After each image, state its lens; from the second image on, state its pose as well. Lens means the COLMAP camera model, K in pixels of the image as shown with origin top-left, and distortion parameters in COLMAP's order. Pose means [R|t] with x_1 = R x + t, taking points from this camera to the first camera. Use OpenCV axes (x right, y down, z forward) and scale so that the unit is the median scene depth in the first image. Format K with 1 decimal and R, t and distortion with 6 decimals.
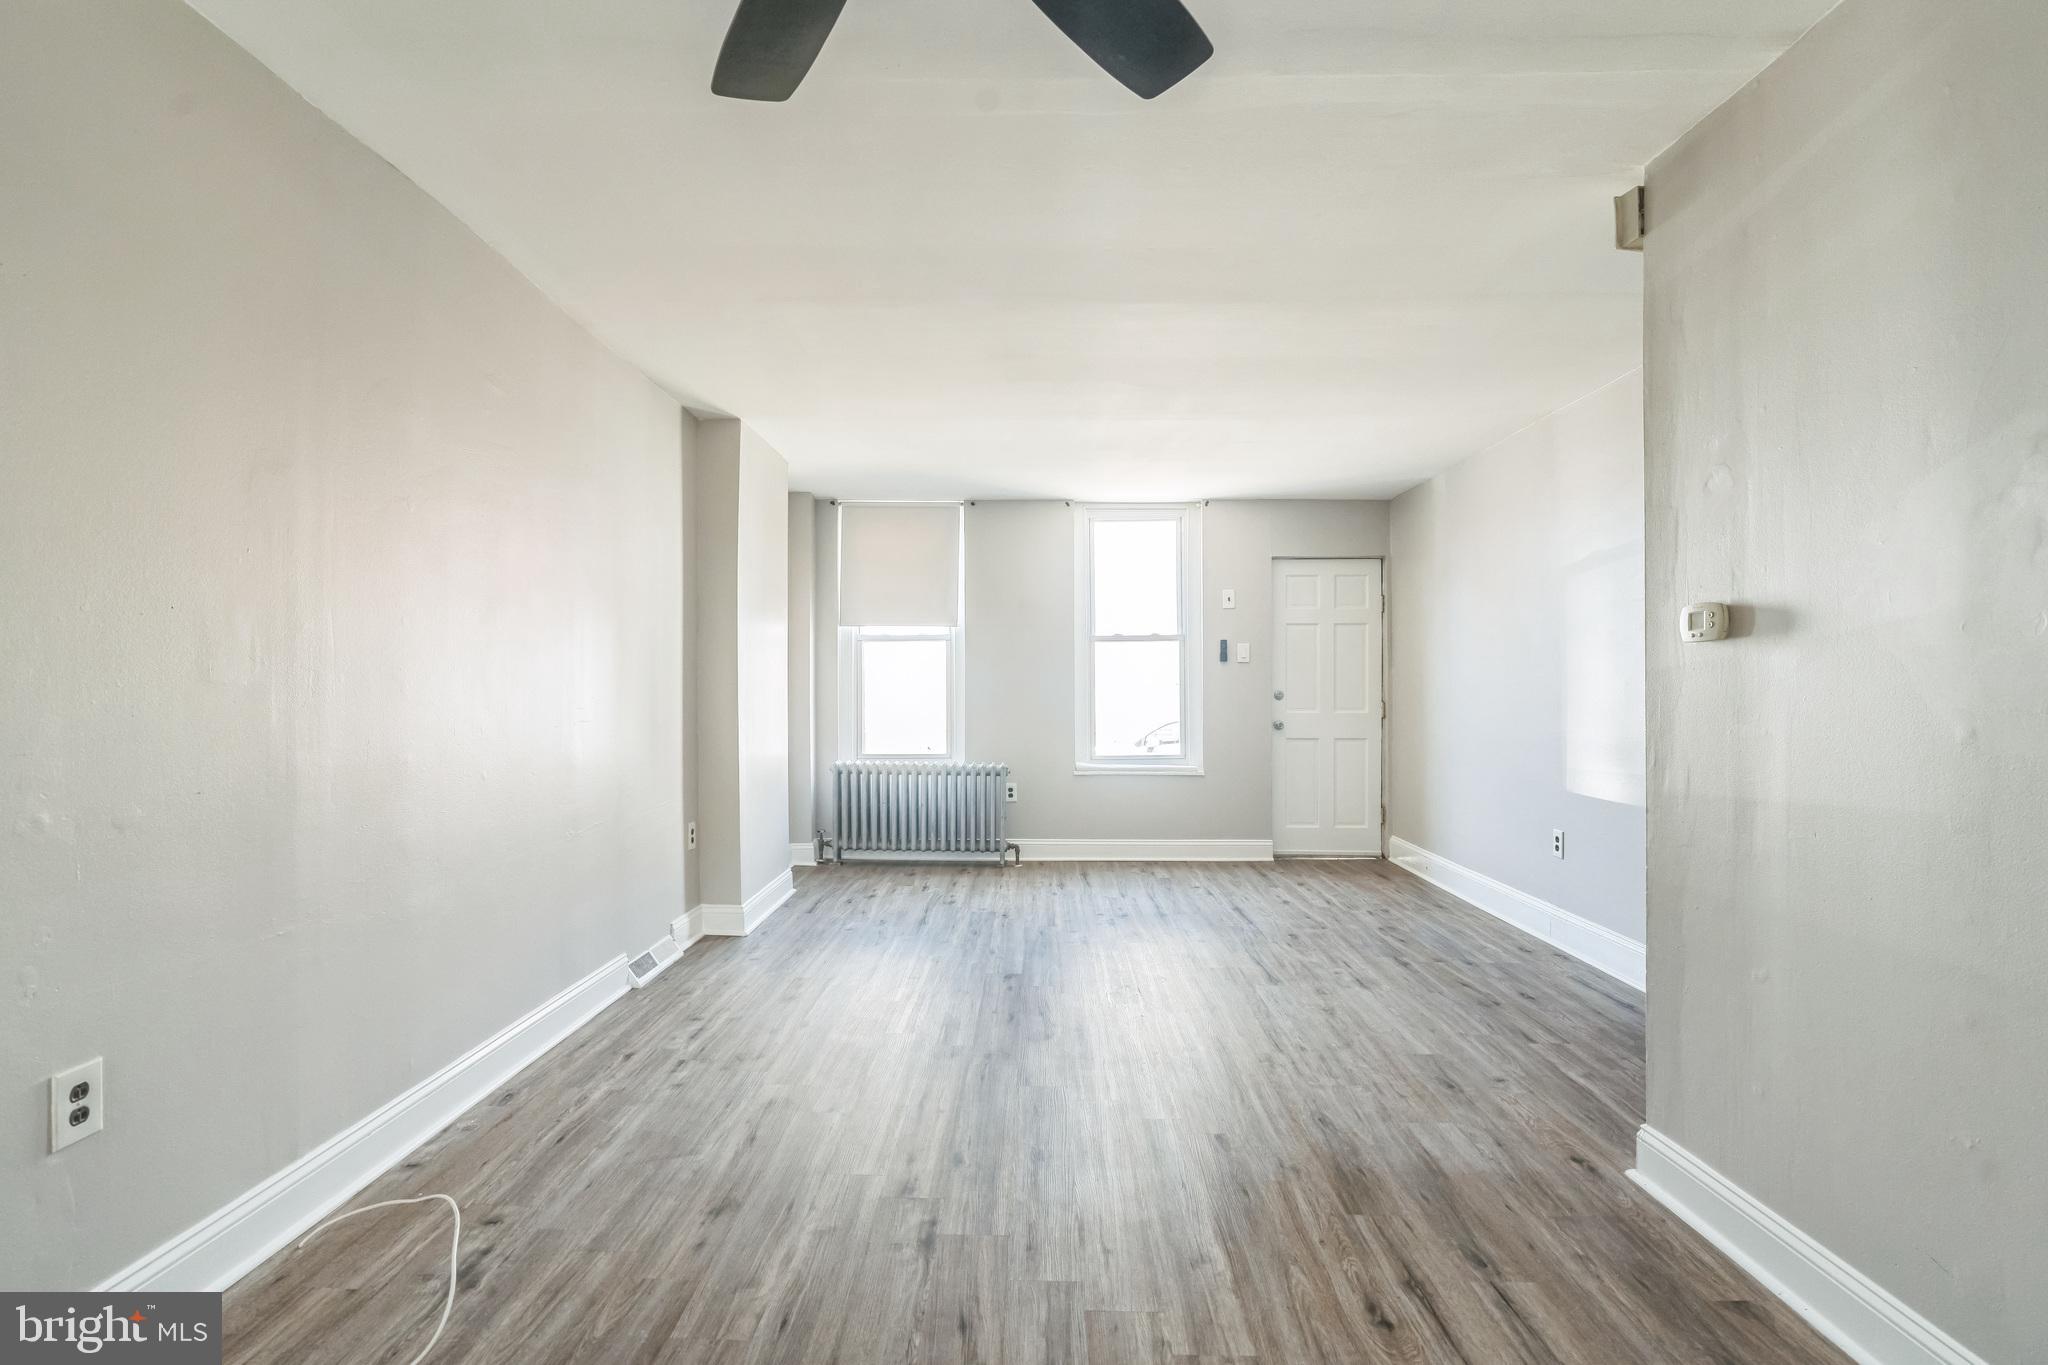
lens RADIAL K [[950.7, 0, 1013.5], [0, 950.7, 672.3], [0, 0, 1]] dist [-0.013094, 0.004603]
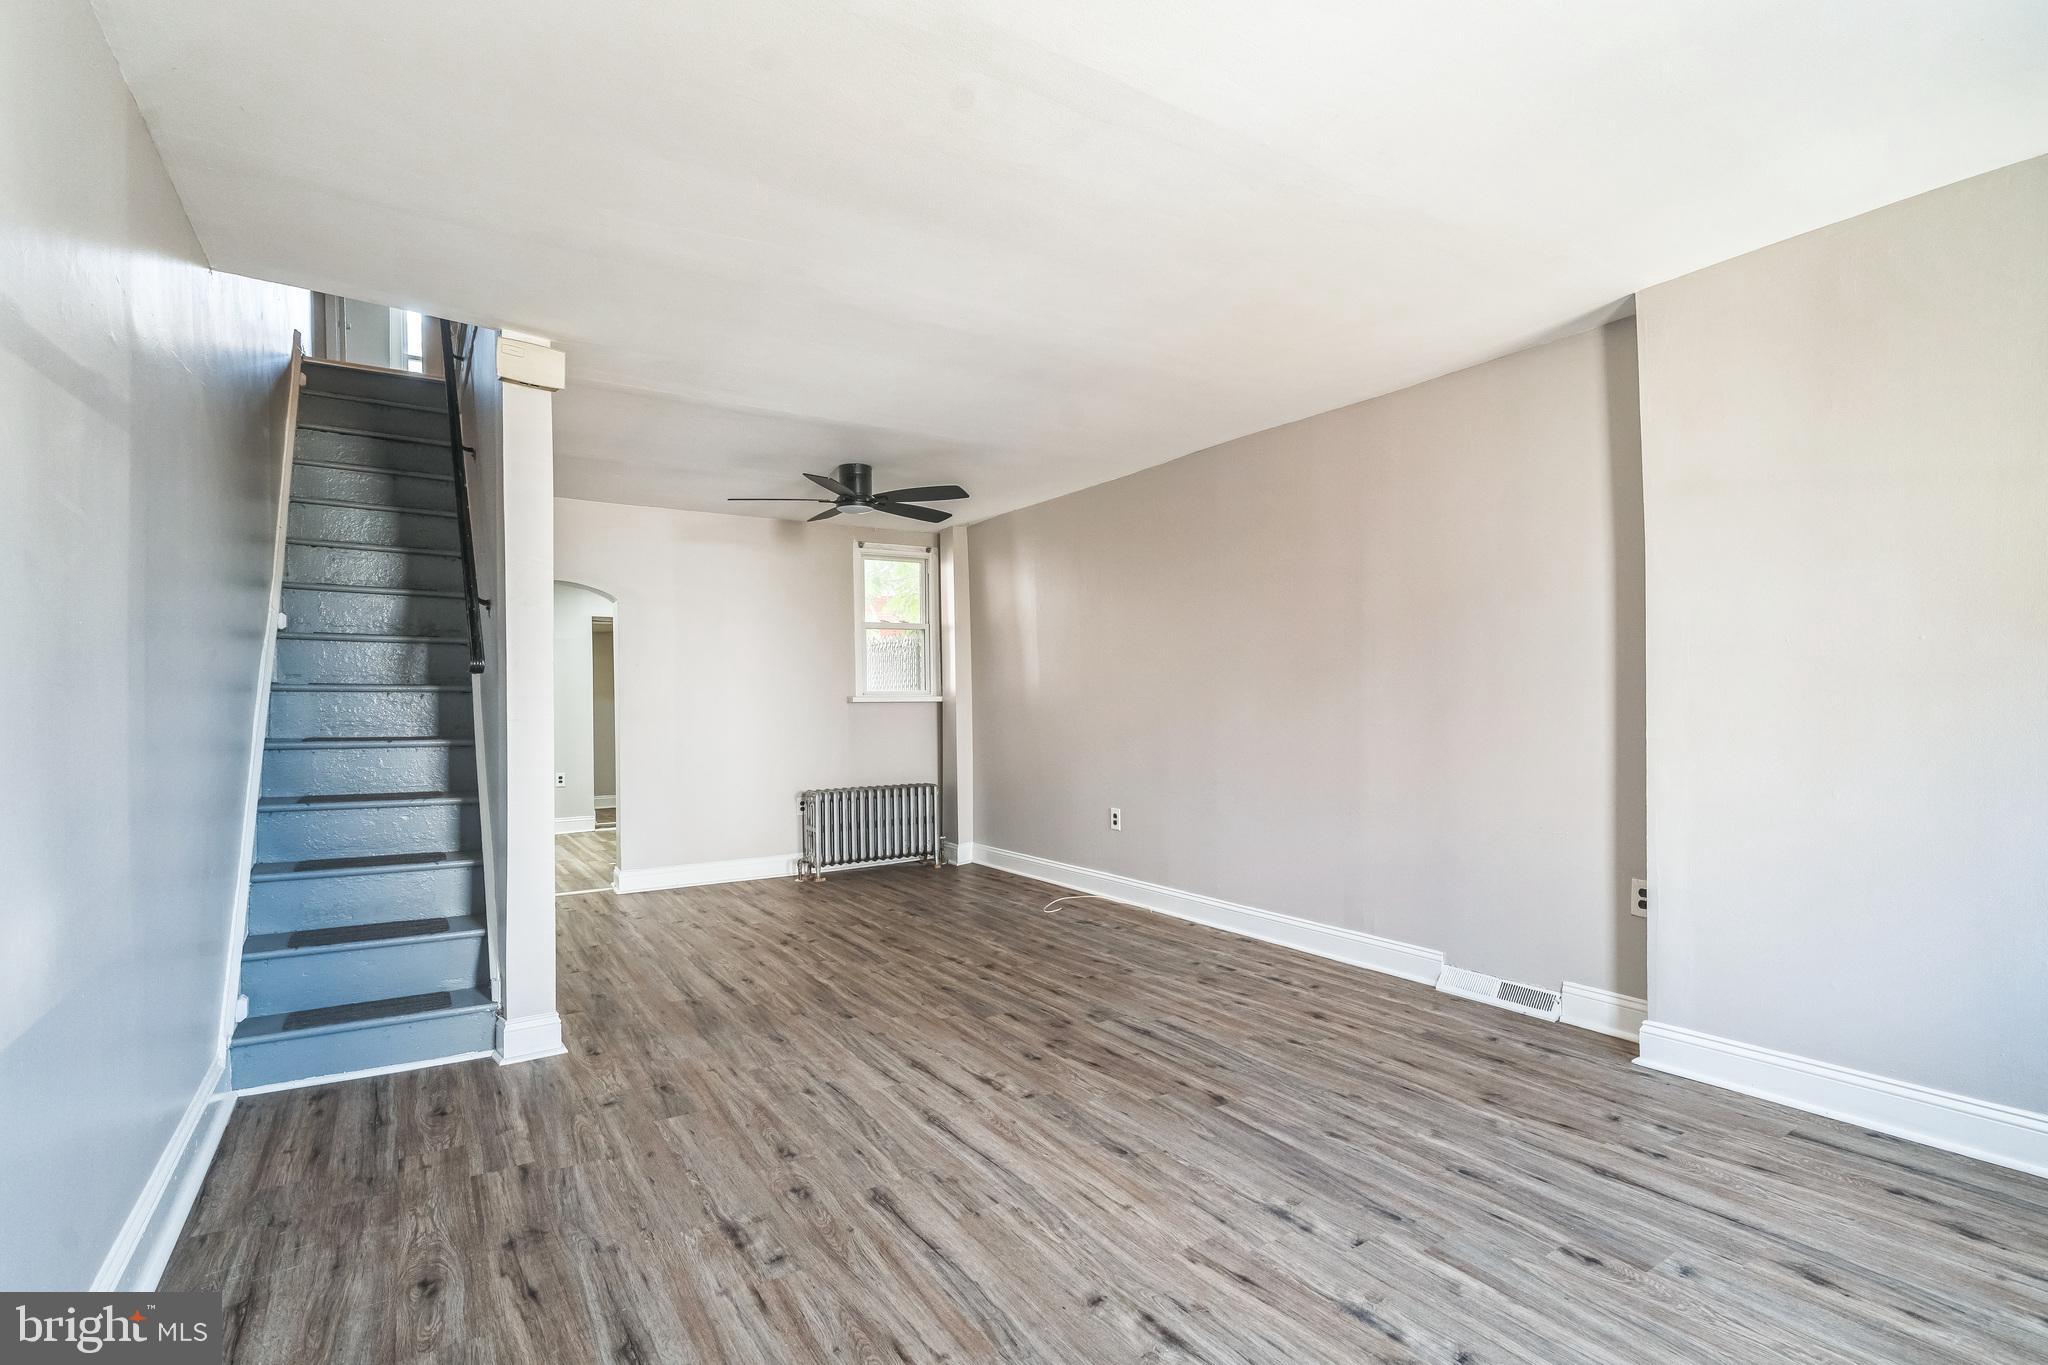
lens RADIAL K [[950.7, 0, 1024.4], [0, 950.7, 696.2], [0, 0, 1]] dist [-0.013094, 0.004603]
pose [[-0.822402, 0.005151, -0.568883, 0.549348], [0.019161, 0.999642, -0.018649, 0.025537], [0.568583, -0.026237, -0.822207, 1.584074]]
